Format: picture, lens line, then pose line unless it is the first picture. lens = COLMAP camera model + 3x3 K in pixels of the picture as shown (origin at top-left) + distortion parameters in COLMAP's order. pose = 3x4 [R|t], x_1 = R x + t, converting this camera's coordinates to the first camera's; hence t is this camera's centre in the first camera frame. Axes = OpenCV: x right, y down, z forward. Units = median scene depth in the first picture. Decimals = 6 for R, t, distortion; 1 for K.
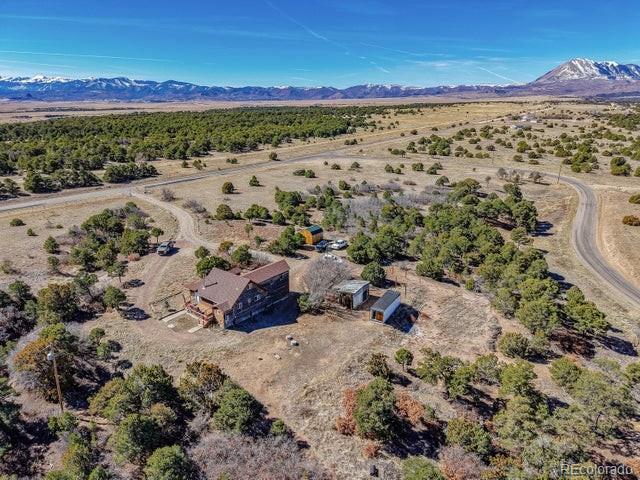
lens RADIAL K [[428.5, 0, 321.6], [0, 428.5, 256.9], [0, 0, 1]] dist [0.015571, -0.020831]
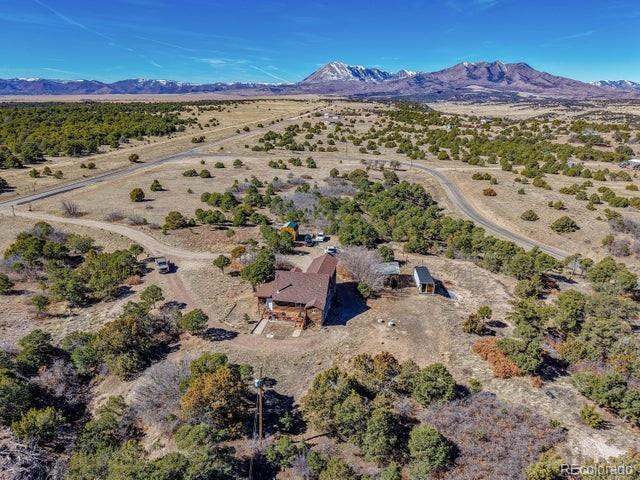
lens RADIAL K [[428.5, 0, 323.3], [0, 428.5, 255.4], [0, 0, 1]] dist [0.015571, -0.020831]
pose [[0.888949, -0.146741, 0.433863, -0.308654], [0.145238, 0.988711, 0.036822, -0.016630], [-0.434369, 0.030280, 0.900226, 0.044030]]
